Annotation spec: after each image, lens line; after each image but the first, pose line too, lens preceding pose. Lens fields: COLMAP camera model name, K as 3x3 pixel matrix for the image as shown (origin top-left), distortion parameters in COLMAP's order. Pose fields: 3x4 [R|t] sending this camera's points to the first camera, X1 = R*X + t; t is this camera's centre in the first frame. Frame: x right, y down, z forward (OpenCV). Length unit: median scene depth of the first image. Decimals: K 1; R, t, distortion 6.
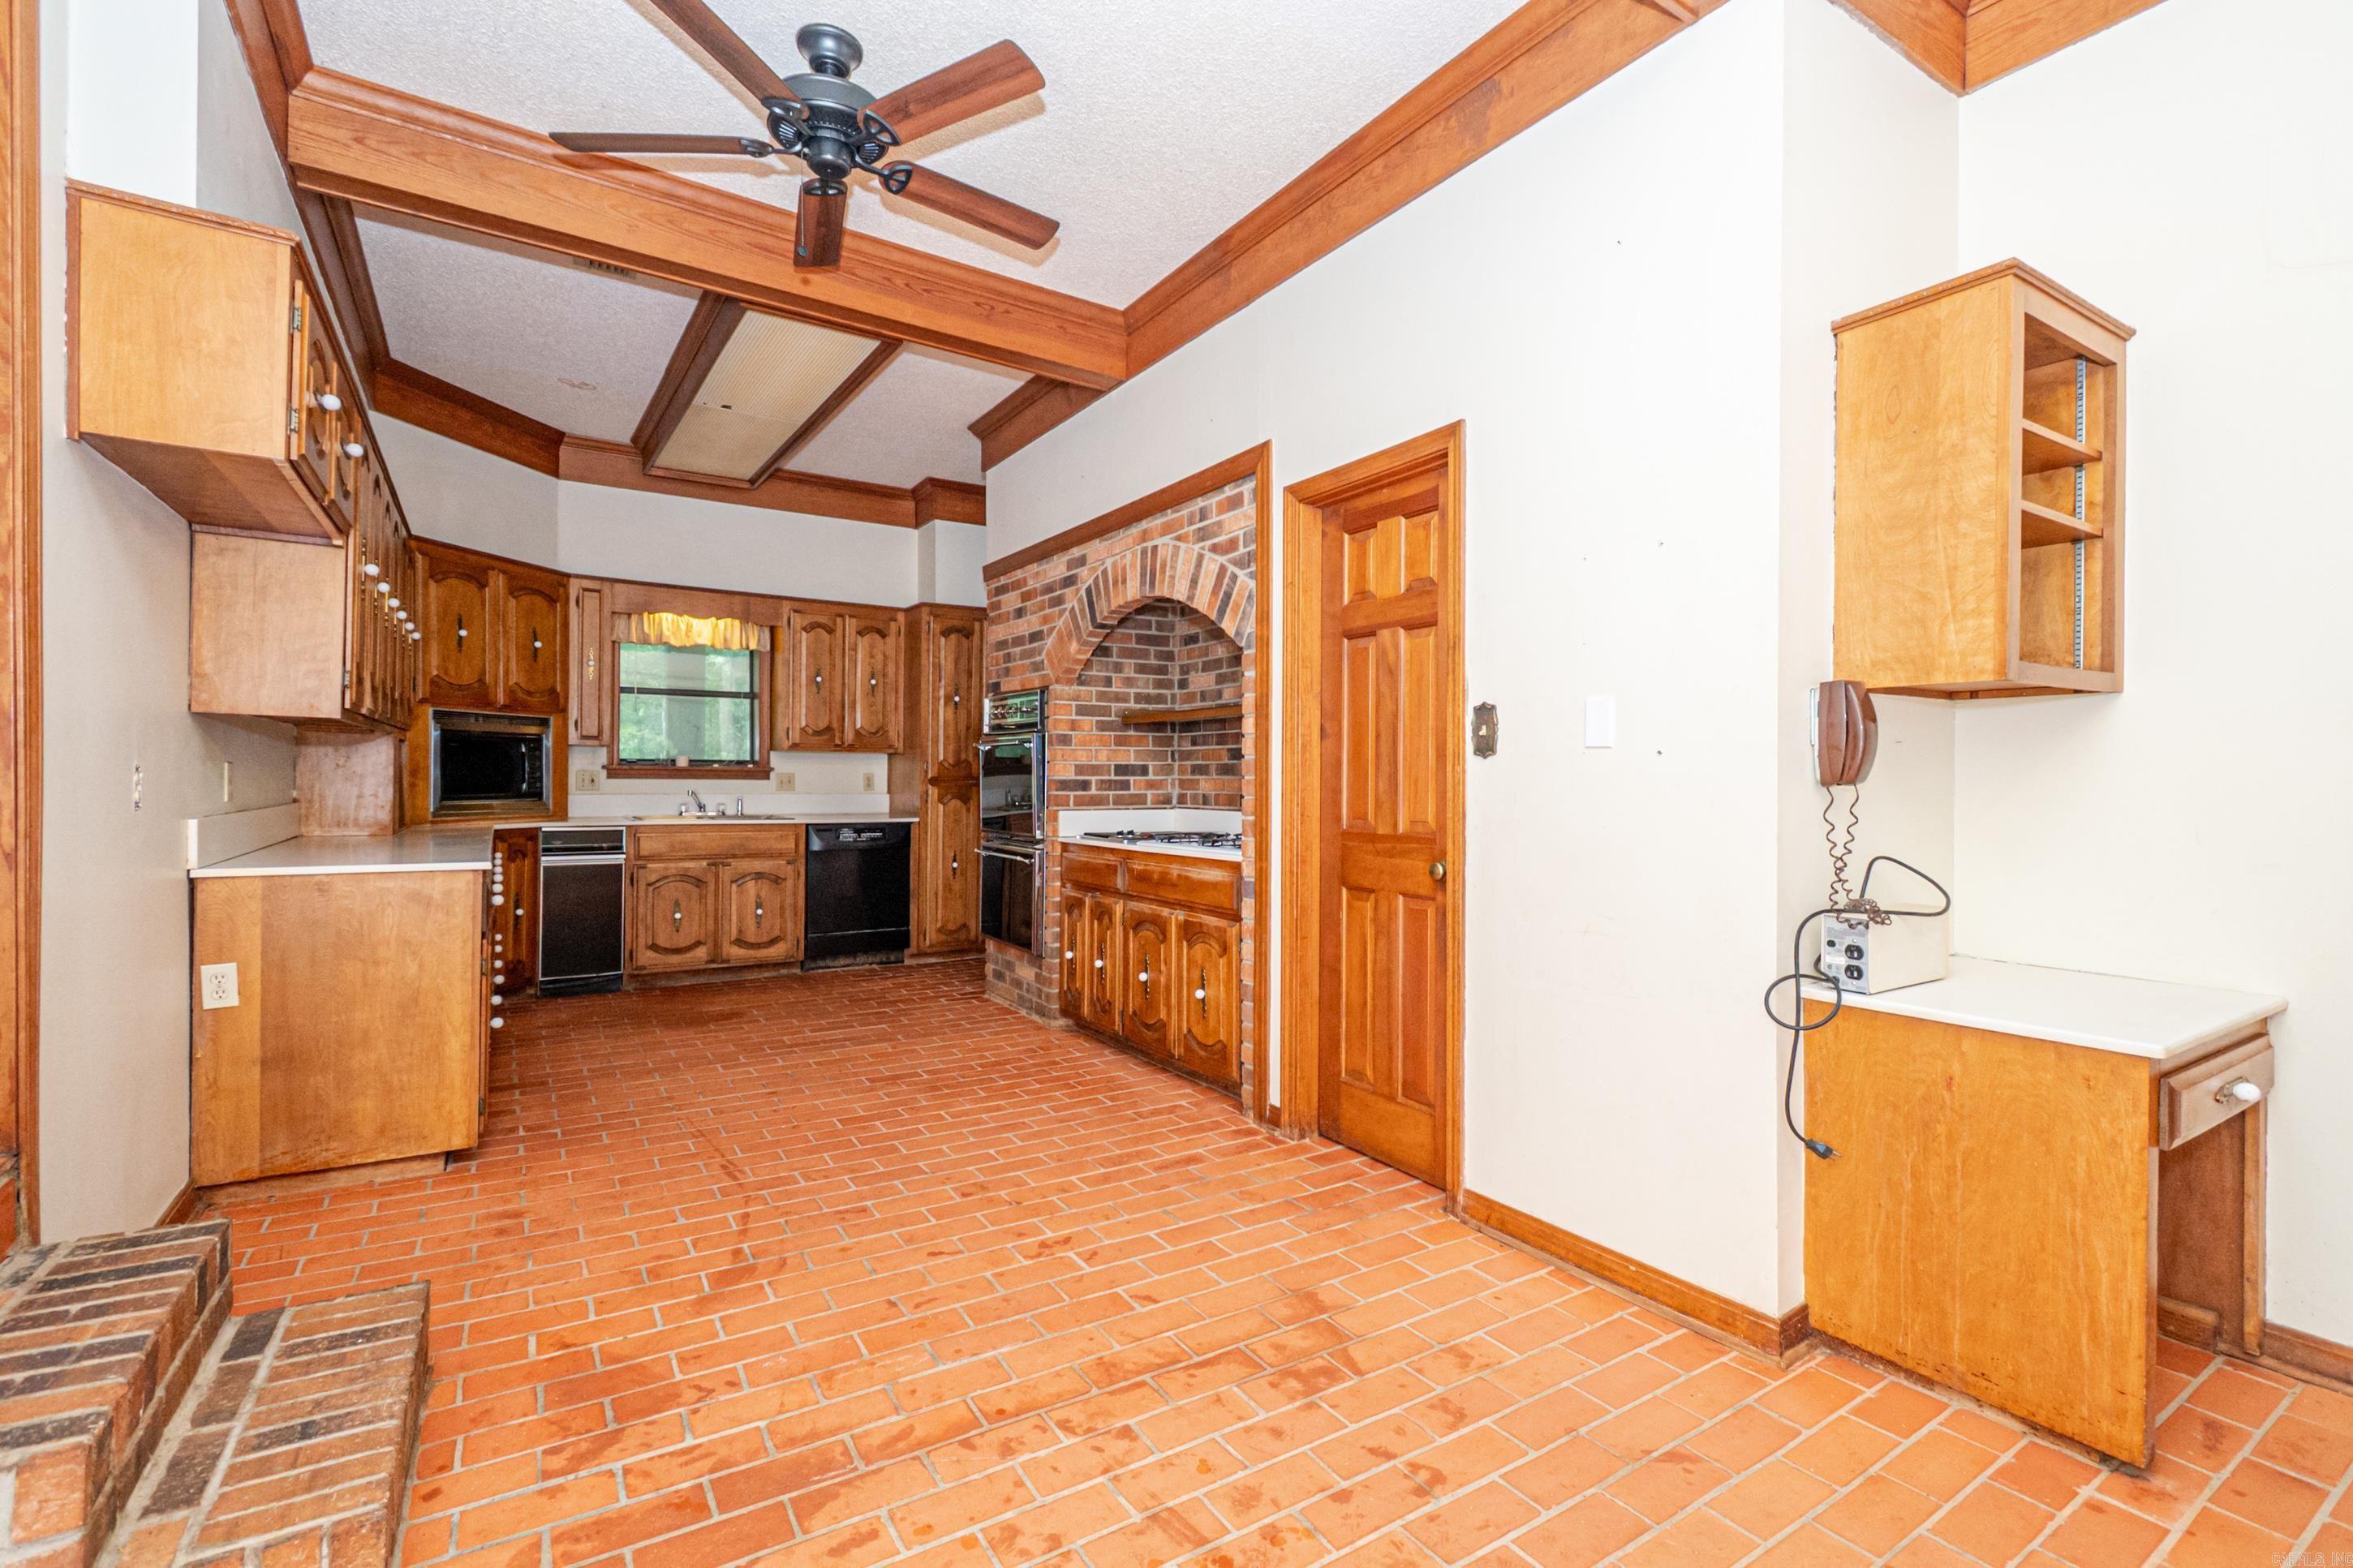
lens RADIAL K [[1038.9, 0, 1175.7], [0, 1038.9, 778.4], [0, 0, 1]] dist [-0.000300, -0.004081]
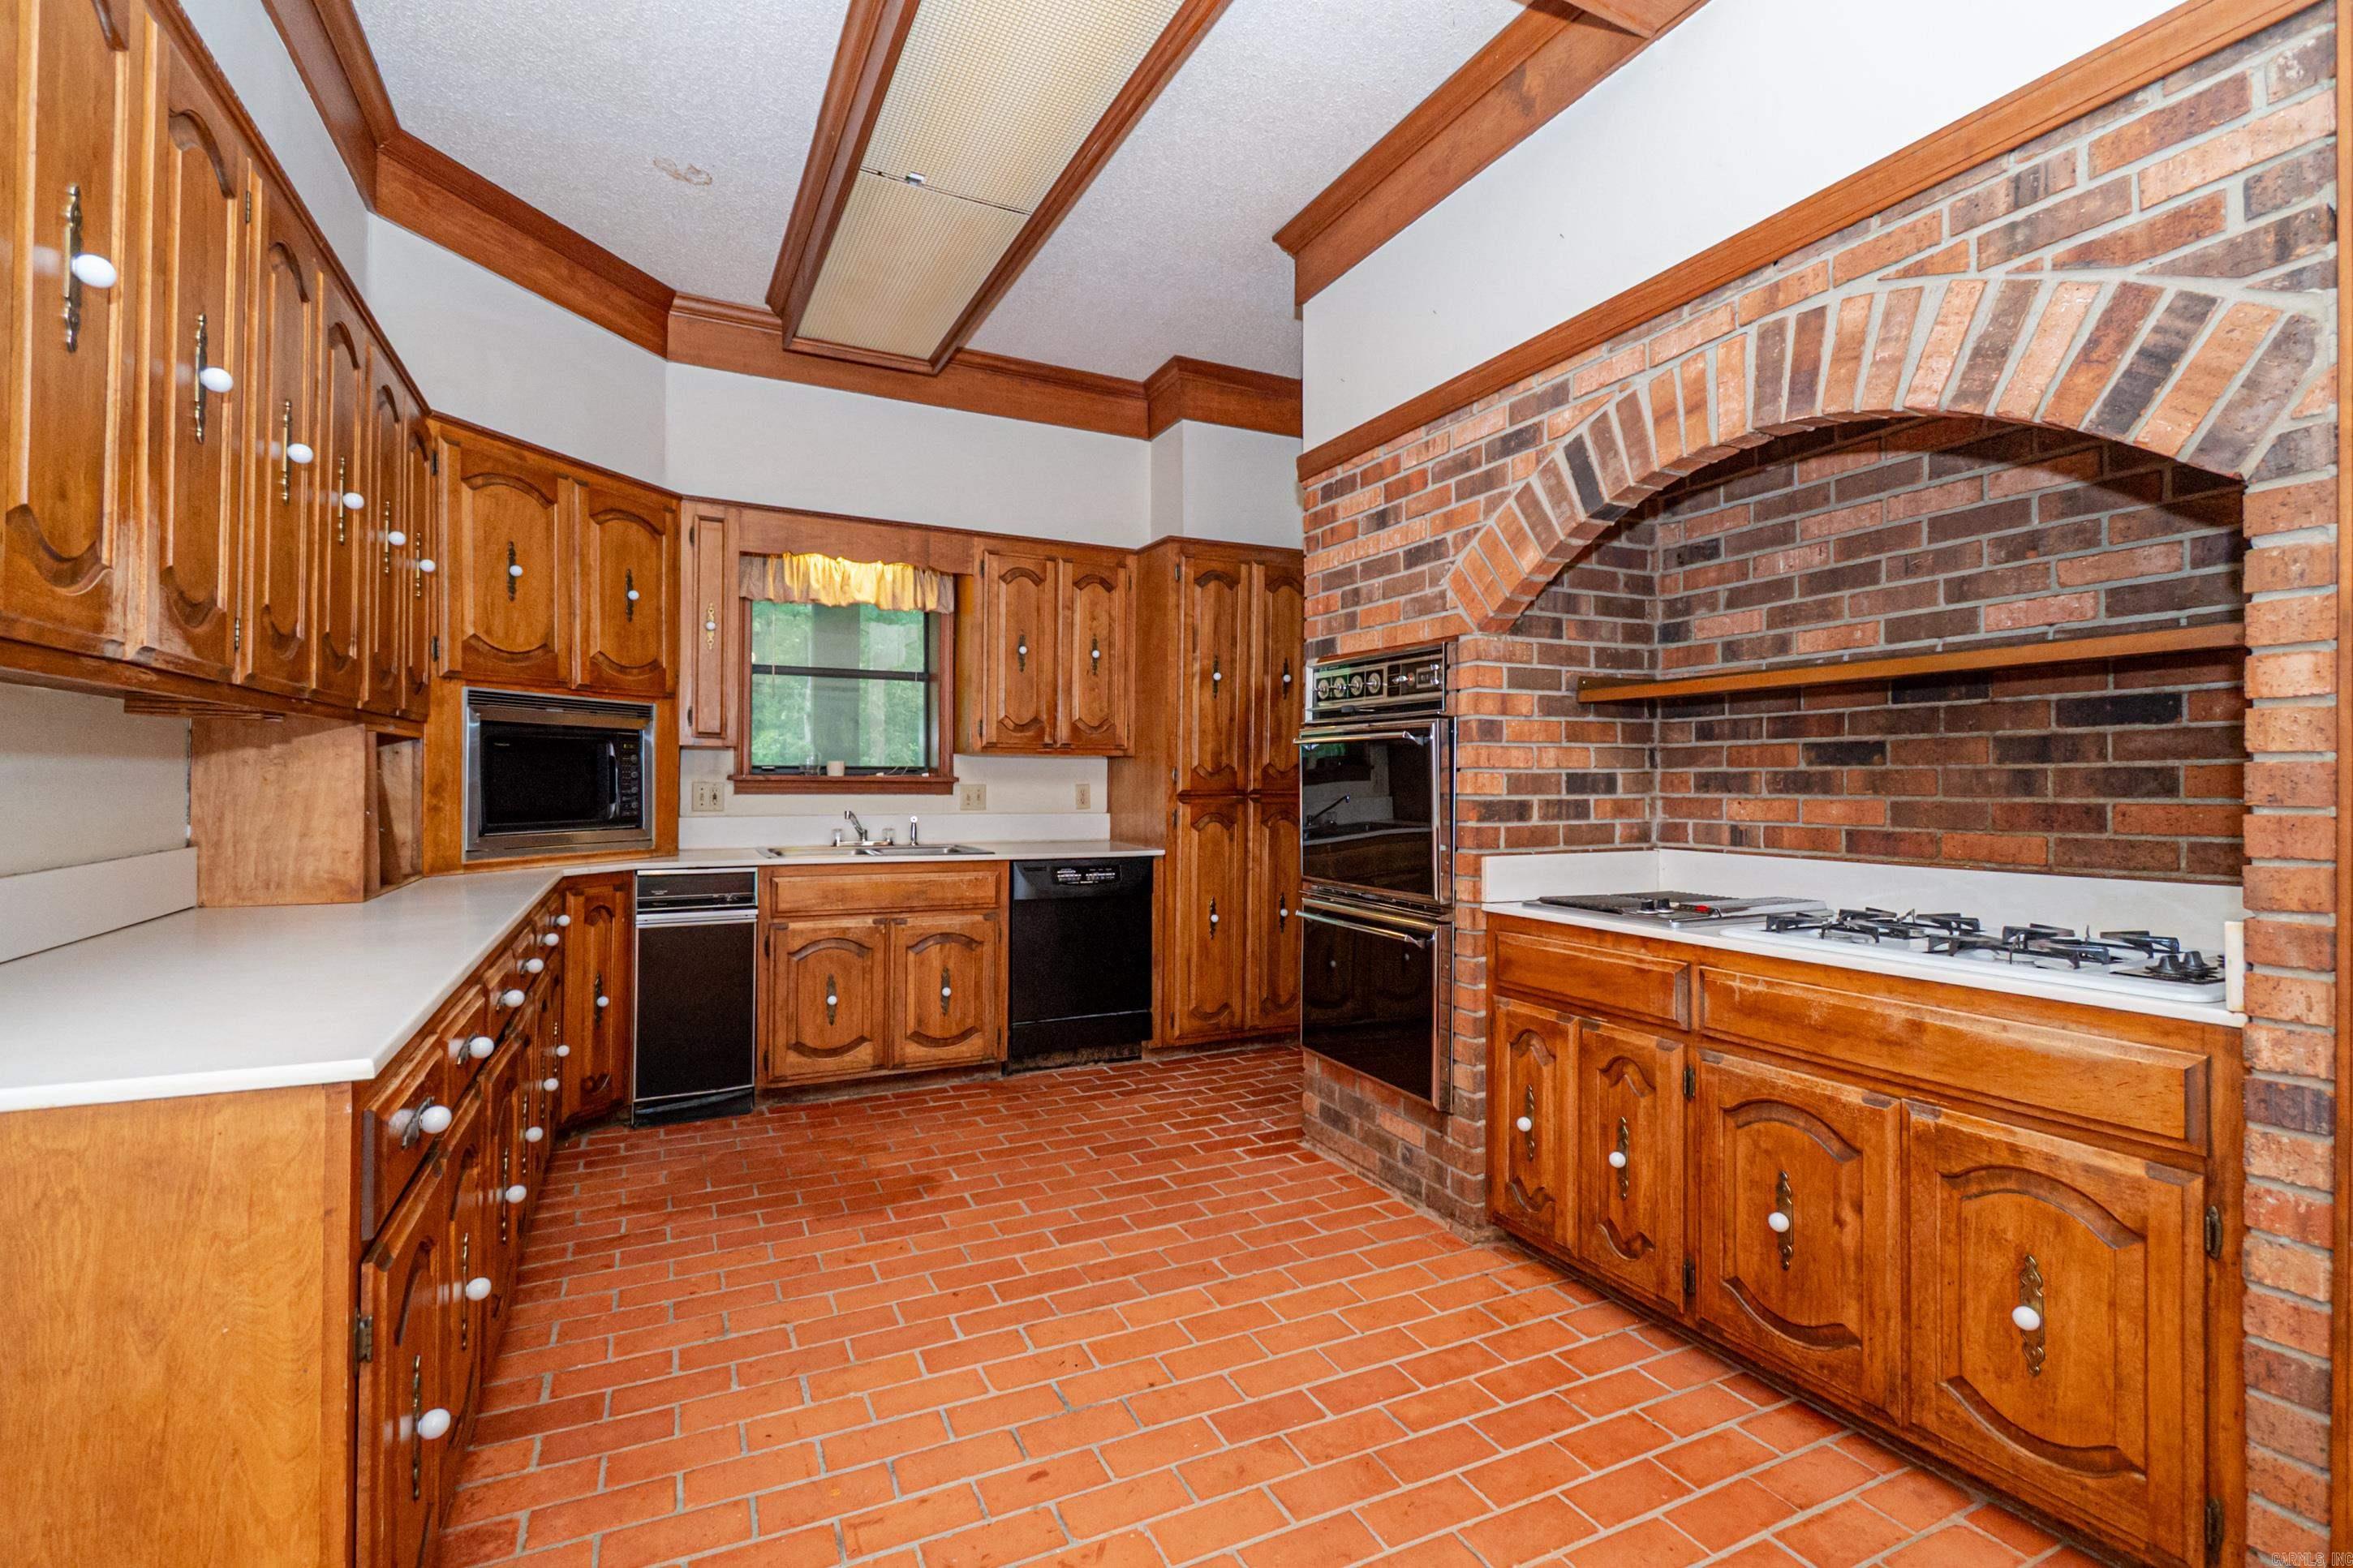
lens RADIAL K [[1038.9, 0, 1169.0], [0, 1038.9, 779.0], [0, 0, 1]] dist [-0.000300, -0.004081]
pose [[0.992757, -0.001697, -0.120127, -0.203245], [0.001323, 0.999994, -0.003190, -0.008649], [0.120132, 0.003008, 0.992753, 0.400455]]
